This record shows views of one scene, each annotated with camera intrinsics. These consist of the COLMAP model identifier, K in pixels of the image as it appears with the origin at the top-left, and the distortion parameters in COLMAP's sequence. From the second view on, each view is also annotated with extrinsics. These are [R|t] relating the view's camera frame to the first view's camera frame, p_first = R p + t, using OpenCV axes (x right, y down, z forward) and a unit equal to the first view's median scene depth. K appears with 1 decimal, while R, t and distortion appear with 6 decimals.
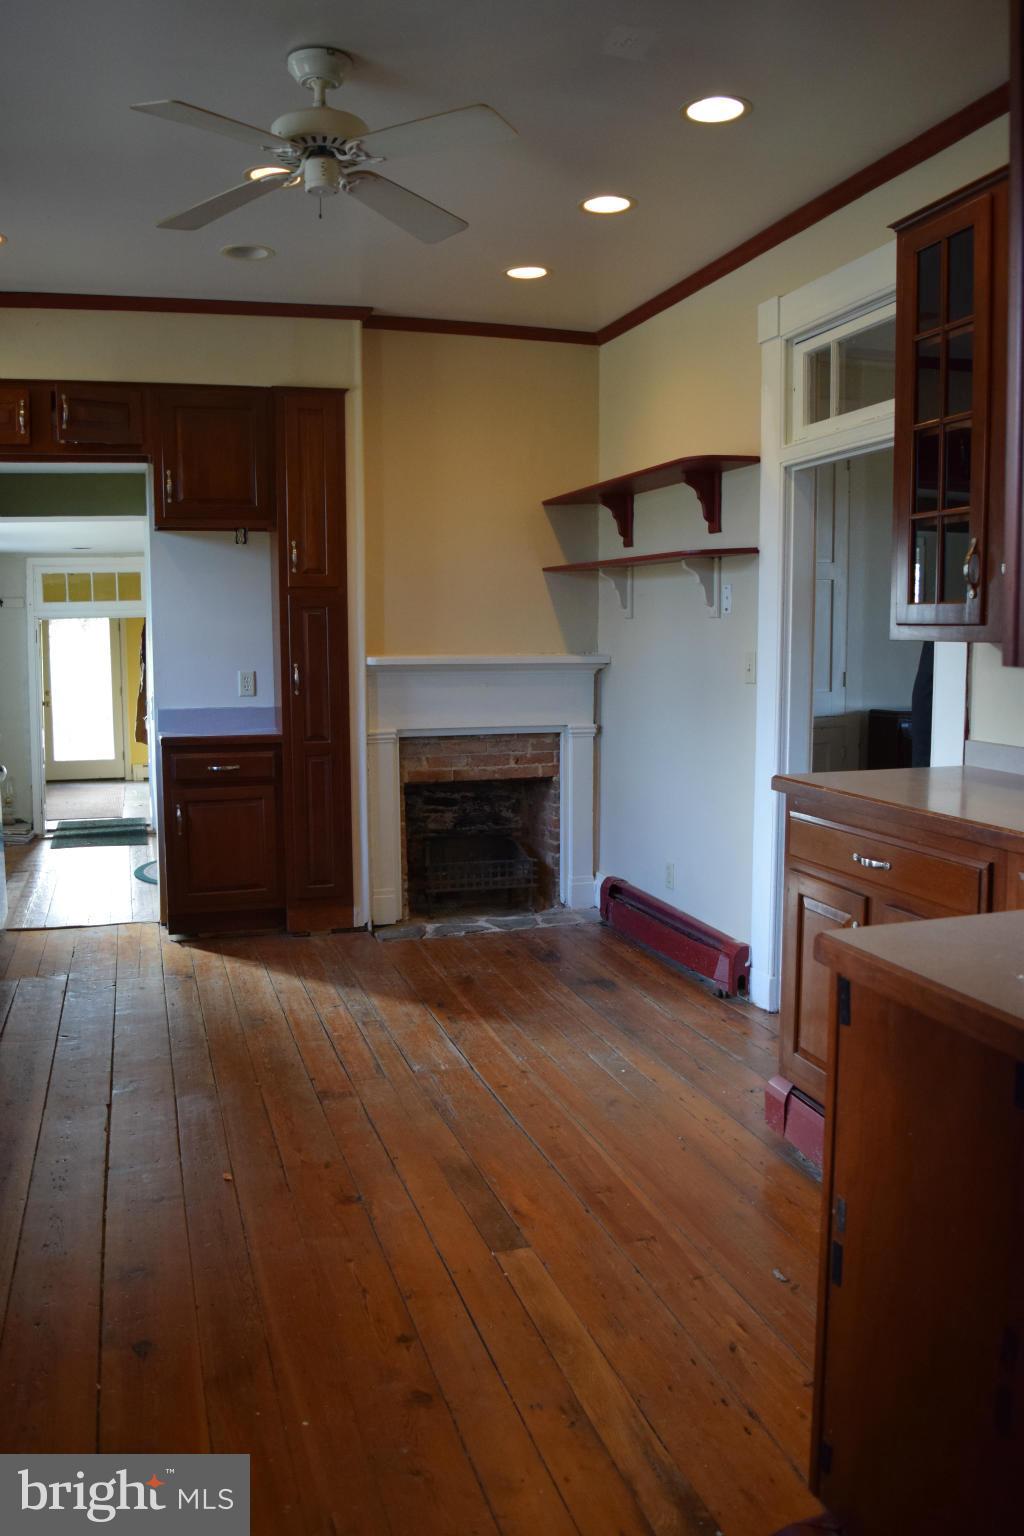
lens RADIAL K [[1222.6, 0, 512.0], [0, 1222.6, 768.0], [0, 0, 1]] dist [-0.071298, 0.006514]
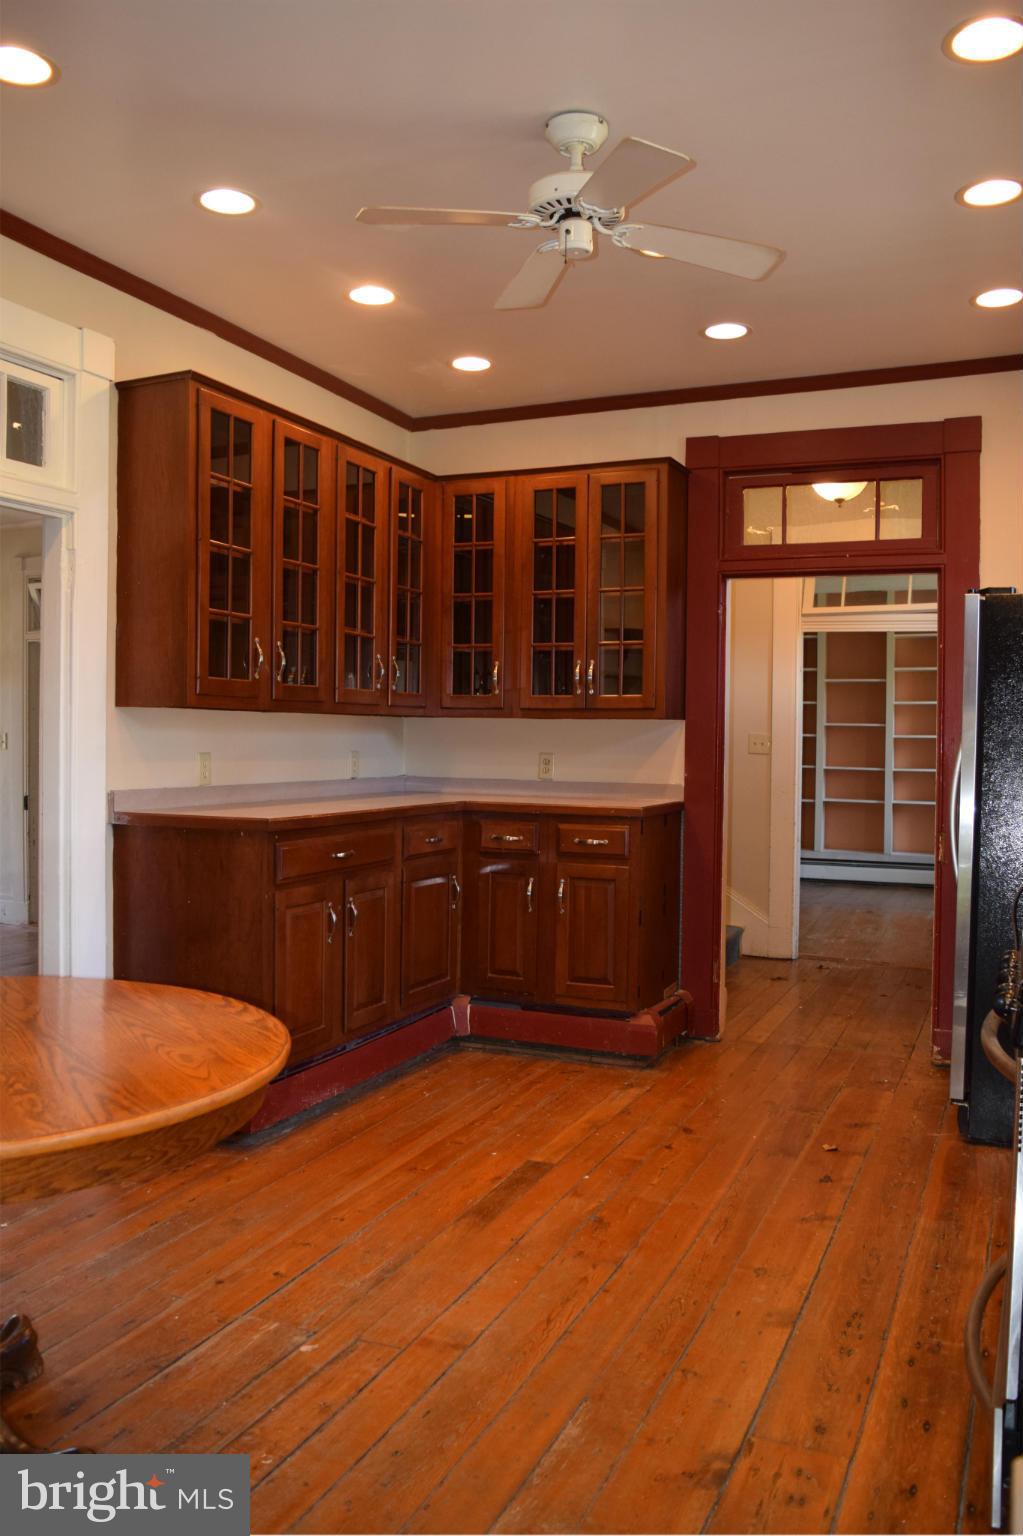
lens RADIAL K [[1222.6, 0, 511.5], [0, 1222.6, 768.0], [0, 0, 1]] dist [-0.071298, 0.006514]
pose [[-0.756388, -0.017553, 0.653888, -0.633926], [0.070537, 0.991622, 0.108213, -0.131813], [-0.650309, 0.127975, -0.748812, 1.489517]]
